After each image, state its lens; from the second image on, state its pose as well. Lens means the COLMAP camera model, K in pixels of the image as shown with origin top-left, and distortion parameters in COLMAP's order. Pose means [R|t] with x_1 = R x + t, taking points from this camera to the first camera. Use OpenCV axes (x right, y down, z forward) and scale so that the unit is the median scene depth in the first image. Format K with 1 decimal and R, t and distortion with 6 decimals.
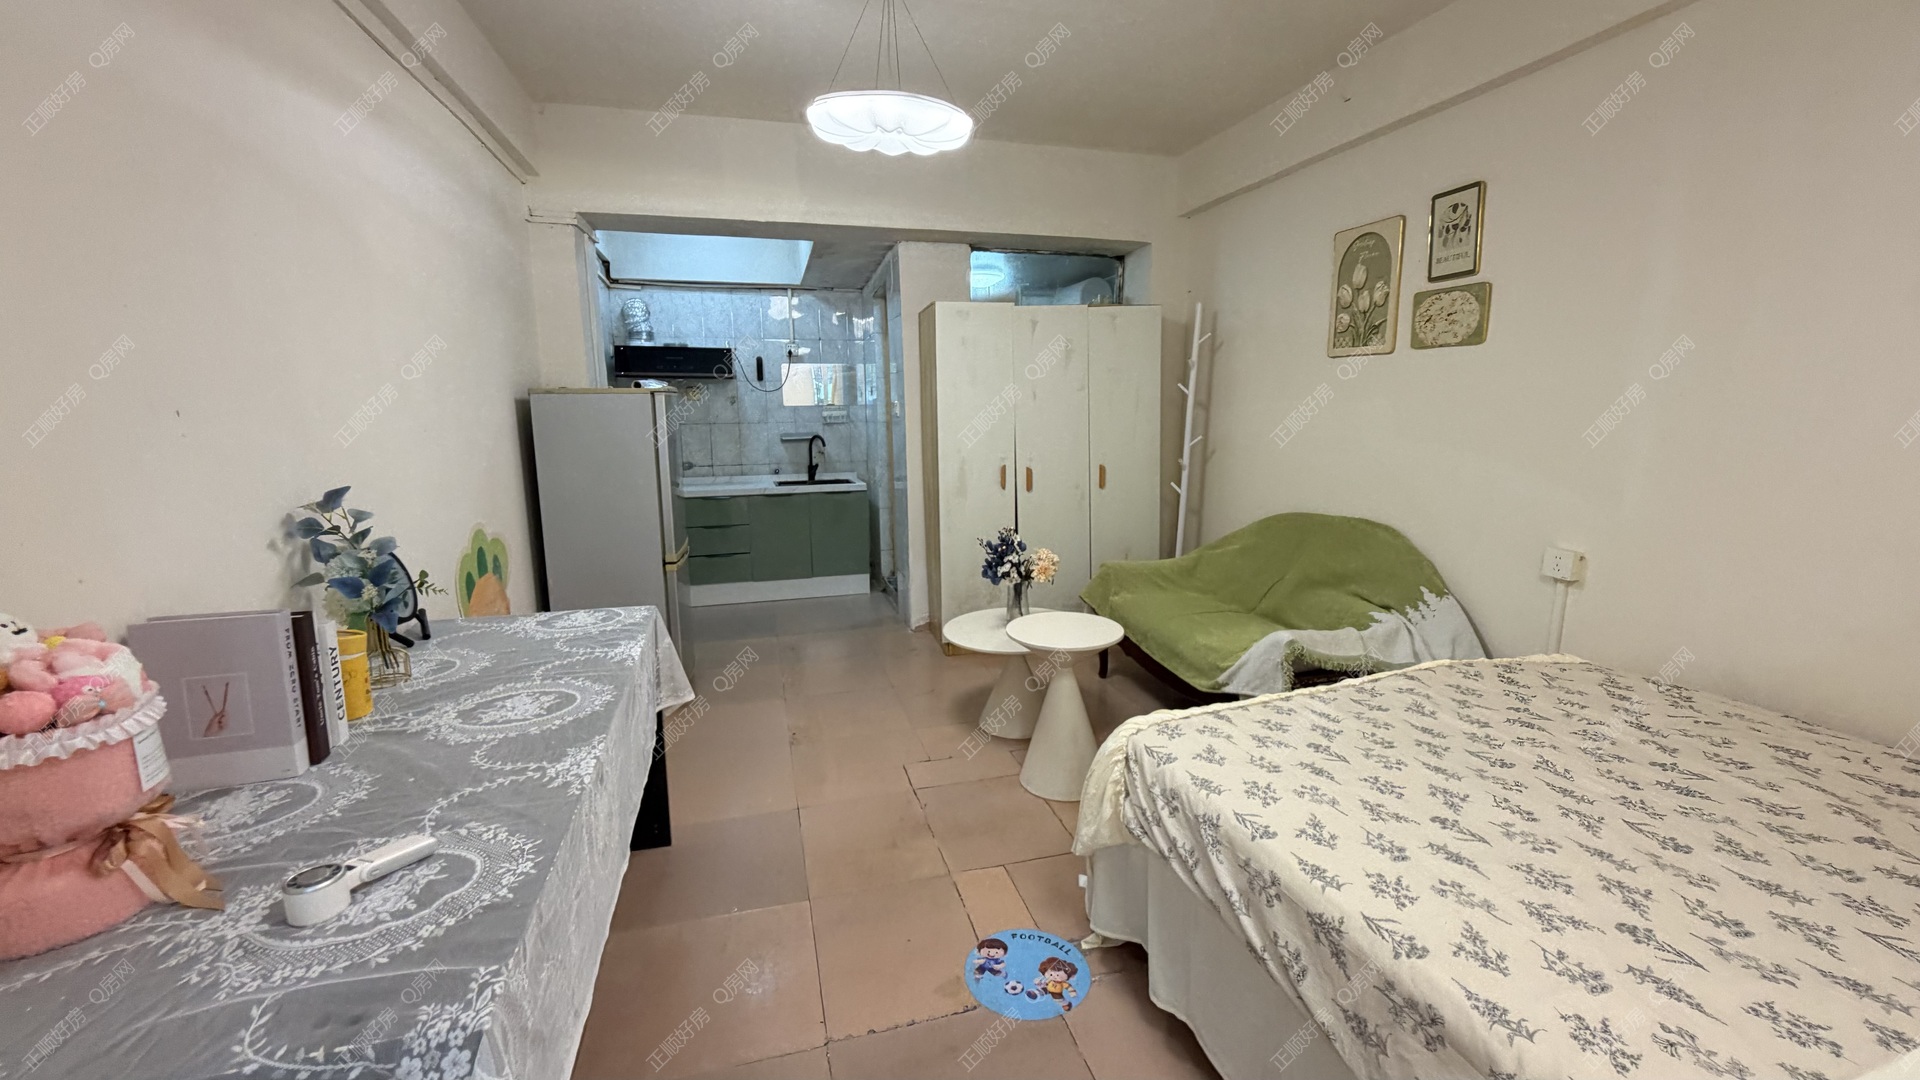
lens RADIAL K [[771.2, 0, 964.8], [0, 771.2, 536.7], [0, 0, 1]] dist [0.002563, -0.000539]
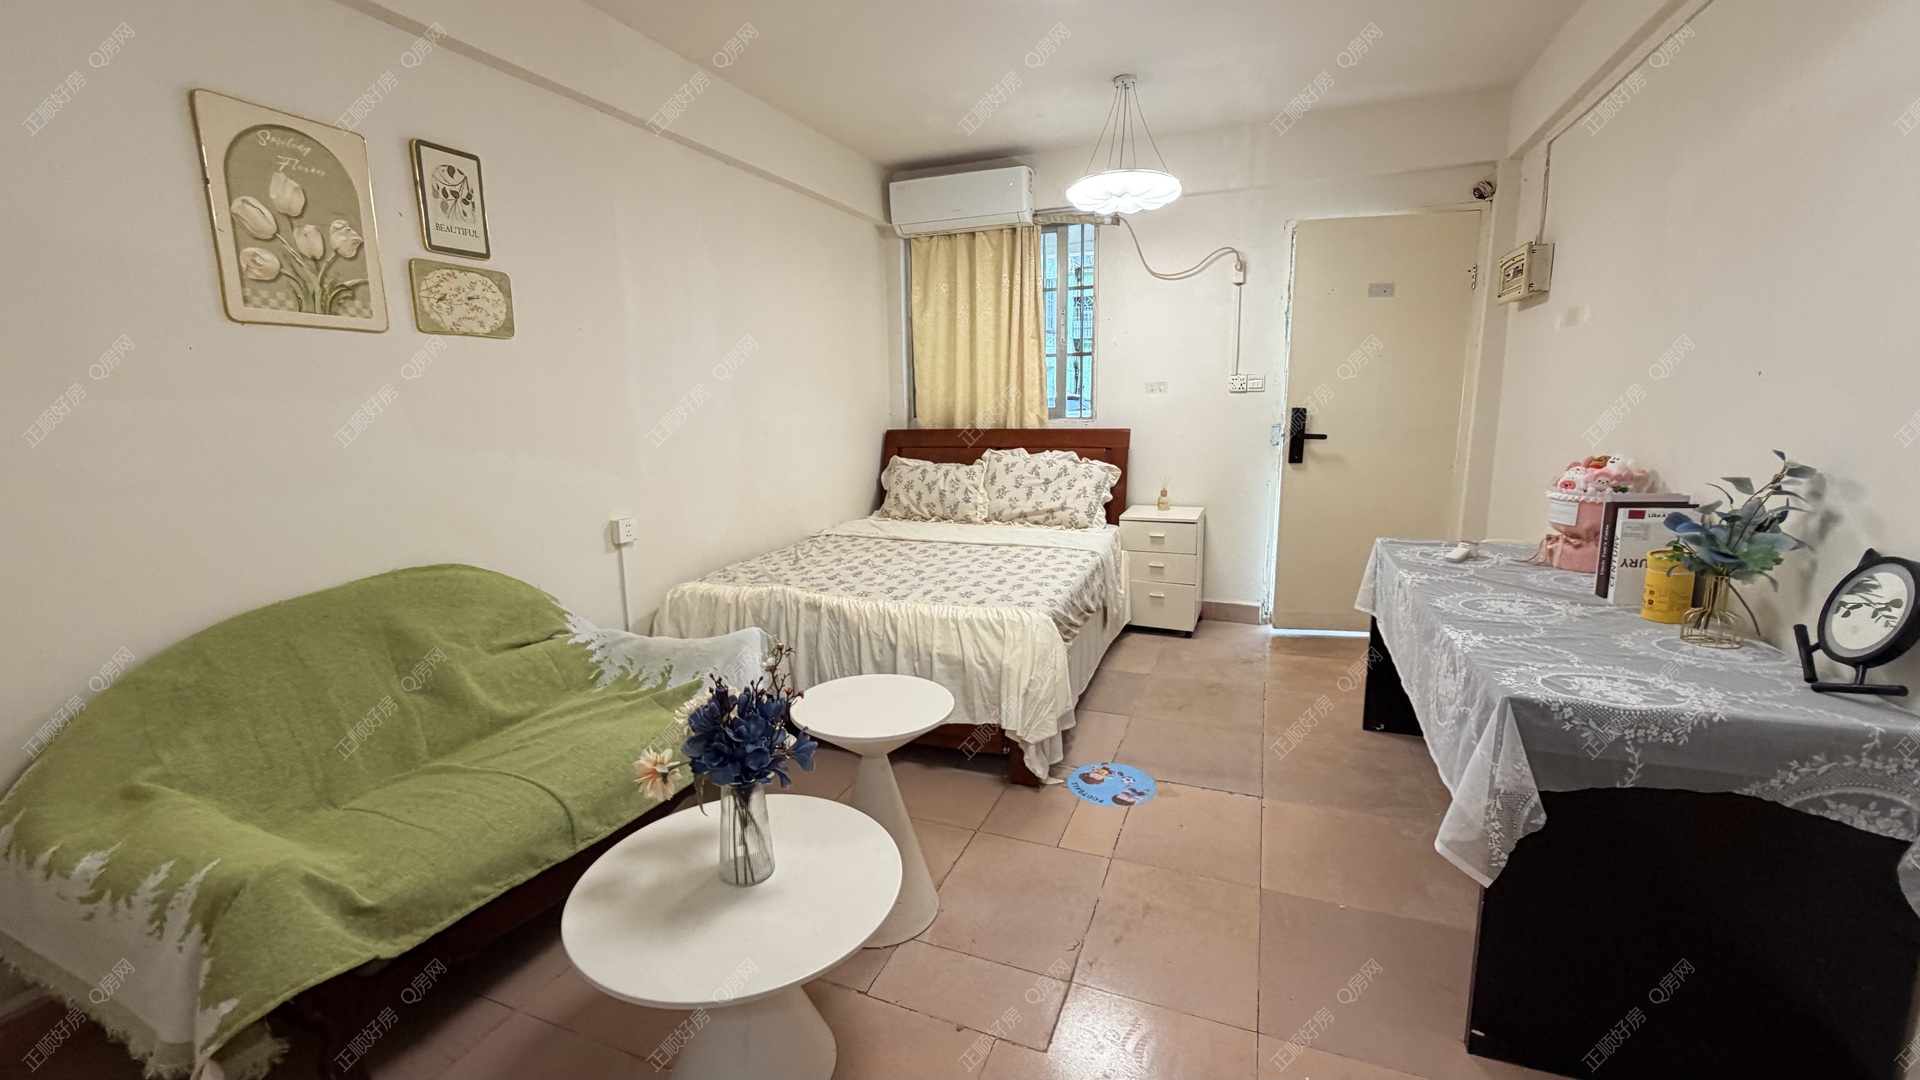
lens RADIAL K [[771.2, 0, 966.4], [0, 771.2, 540.1], [0, 0, 1]] dist [0.002563, -0.000539]
pose [[-0.799678, -0.085413, 0.594323, -0.359928], [0.128218, 0.942706, 0.308002, -0.235990], [-0.586579, 0.322506, -0.742910, 1.450094]]
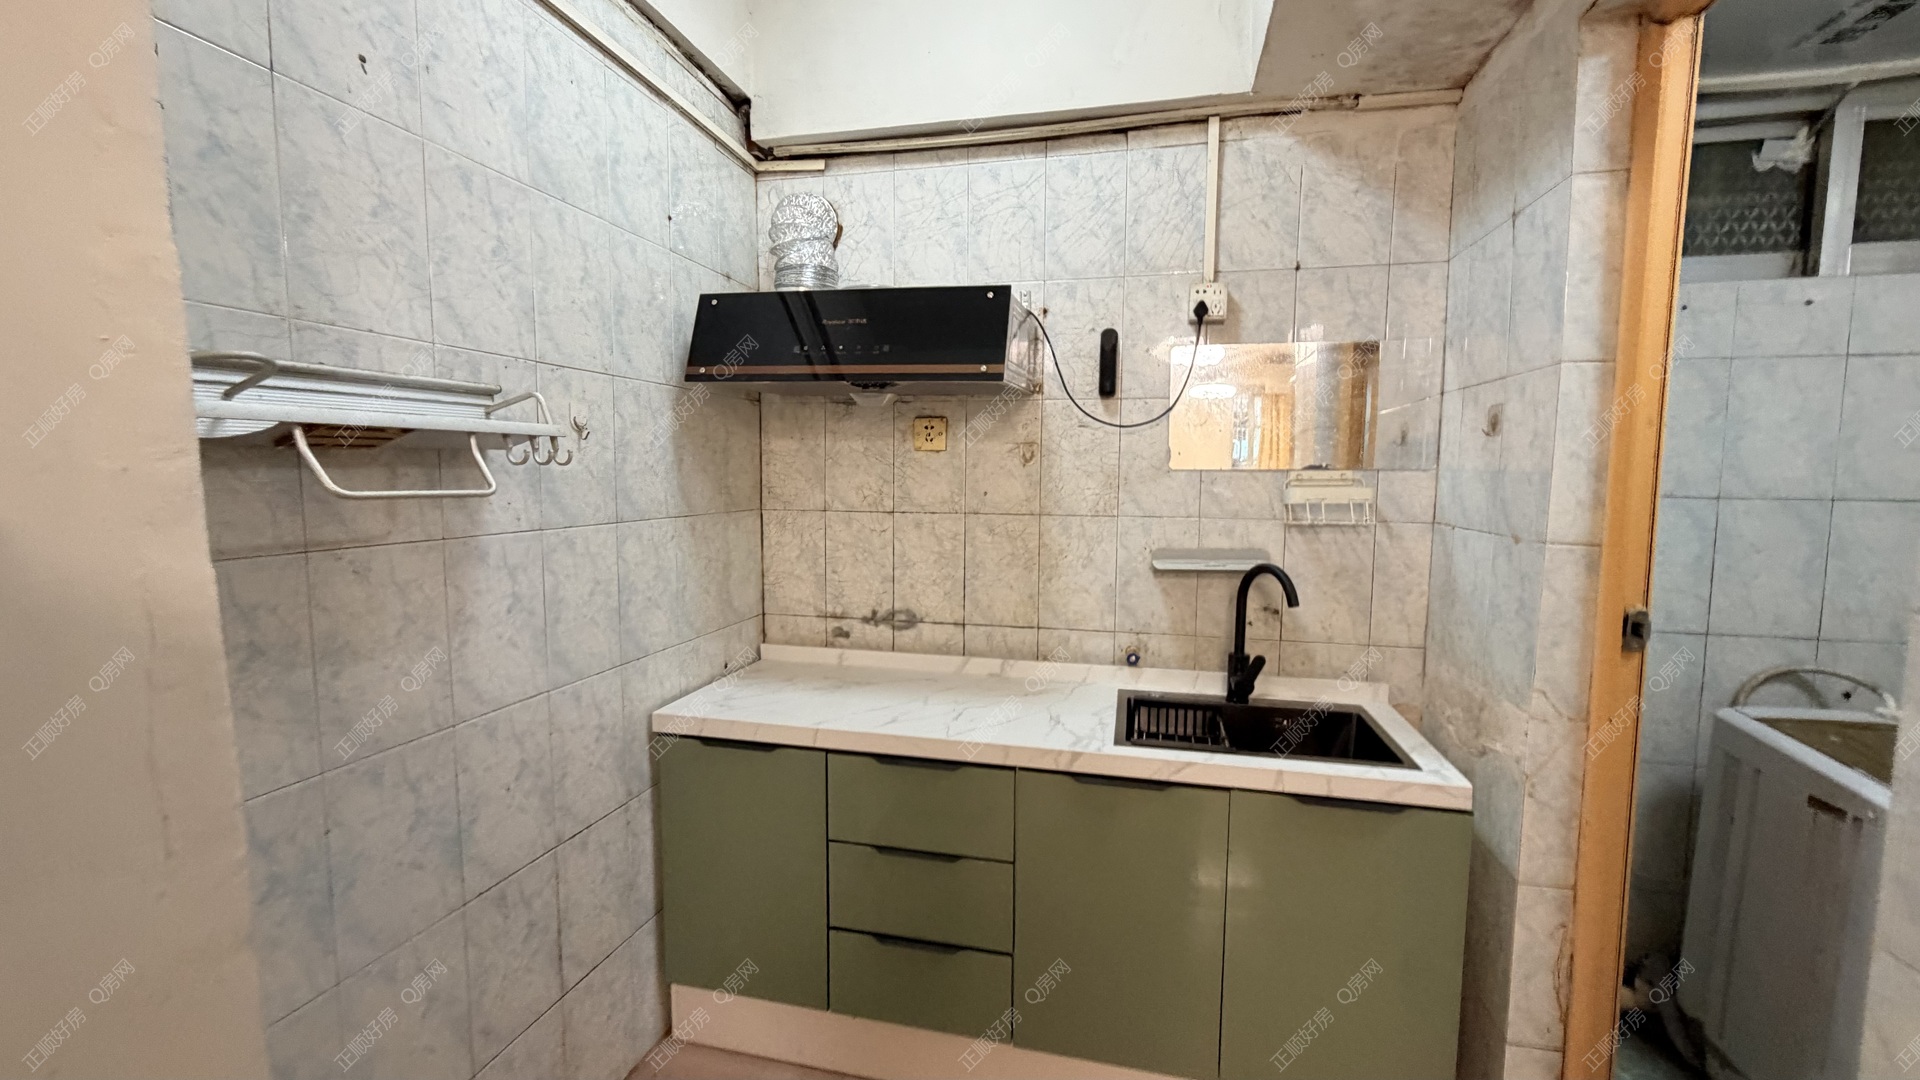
lens RADIAL K [[771.2, 0, 961.8], [0, 771.2, 537.0], [0, 0, 1]] dist [0.002563, -0.000539]
pose [[0.879786, 0.056840, -0.471960, -0.081048], [-0.094691, 0.993884, -0.056817, -0.059290], [0.465844, 0.094677, 0.879787, 0.350598]]
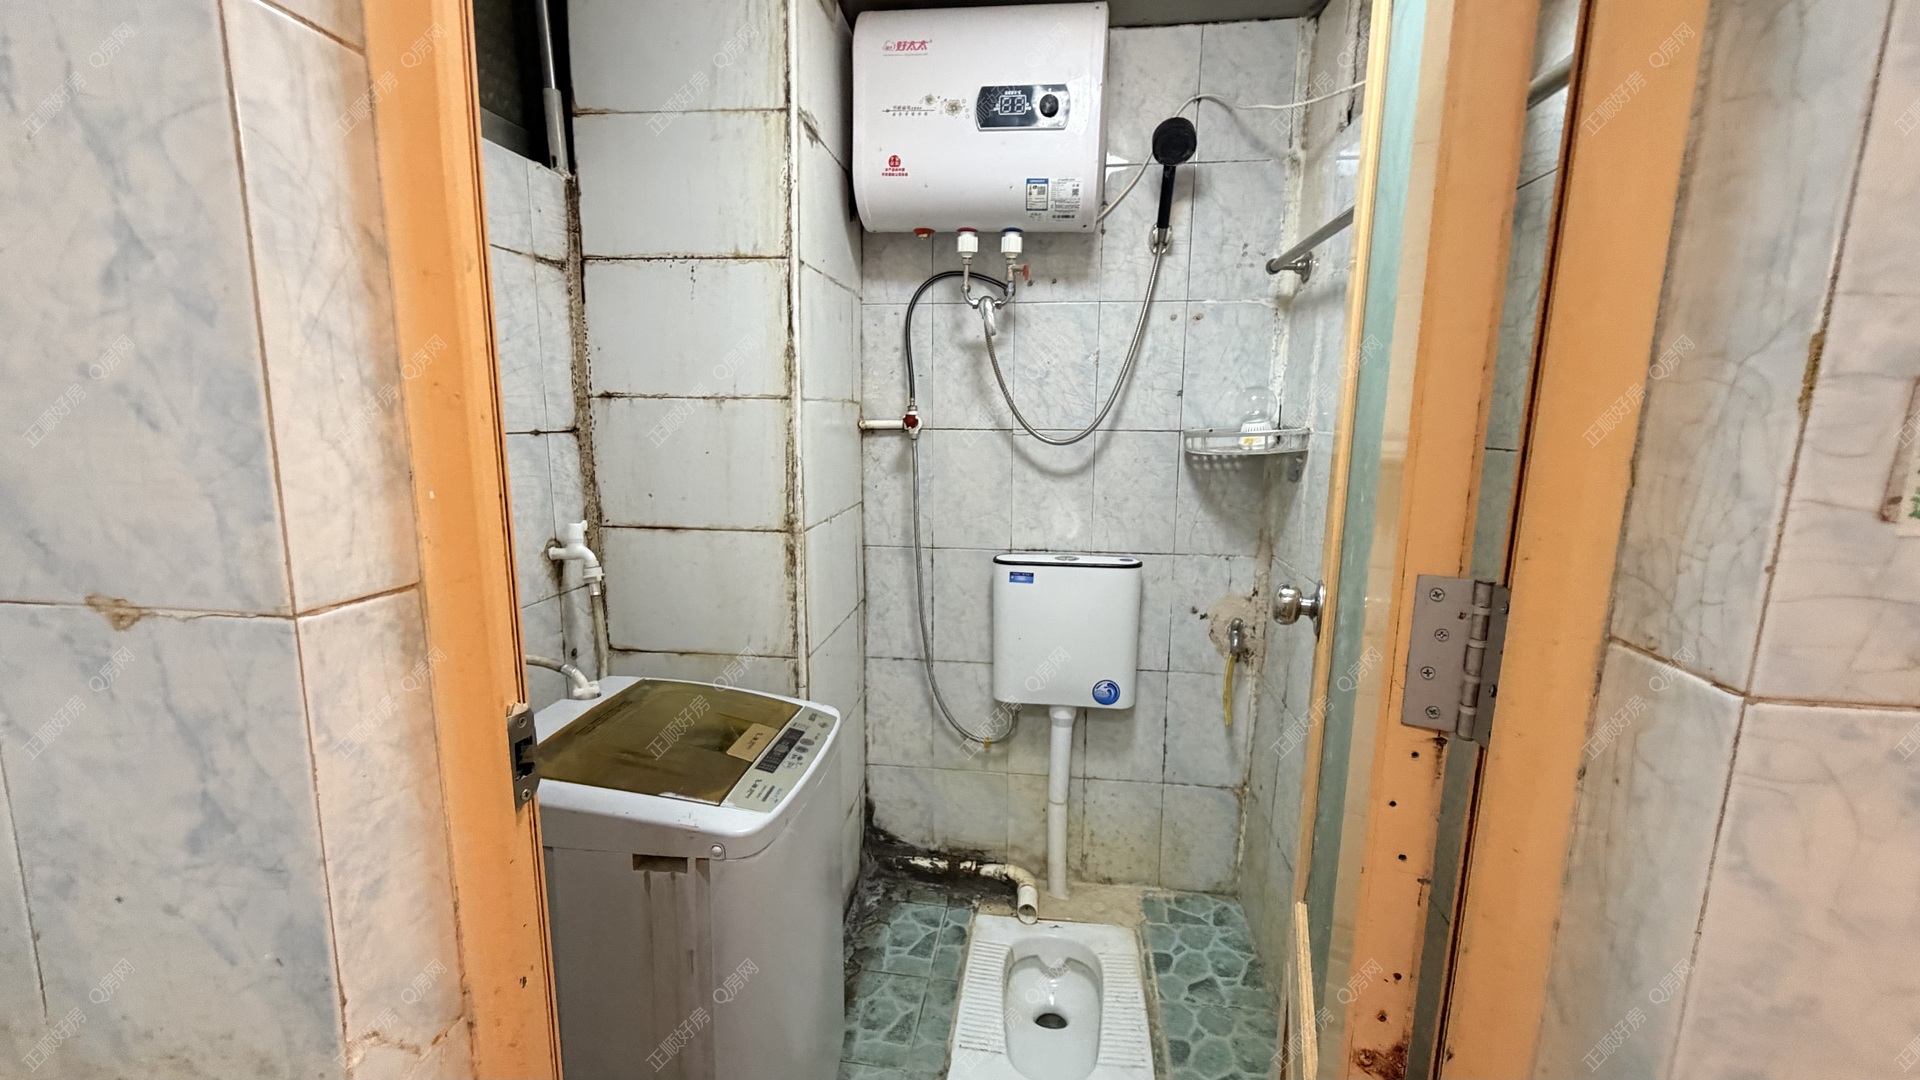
lens RADIAL K [[771.2, 0, 959.5], [0, 771.2, 536.4], [0, 0, 1]] dist [0.002563, -0.000539]
pose [[0.378074, -0.137384, 0.915525, -0.078341], [0.144549, 0.985559, 0.088200, -0.081837], [-0.914421, 0.098992, 0.392472, 0.489713]]
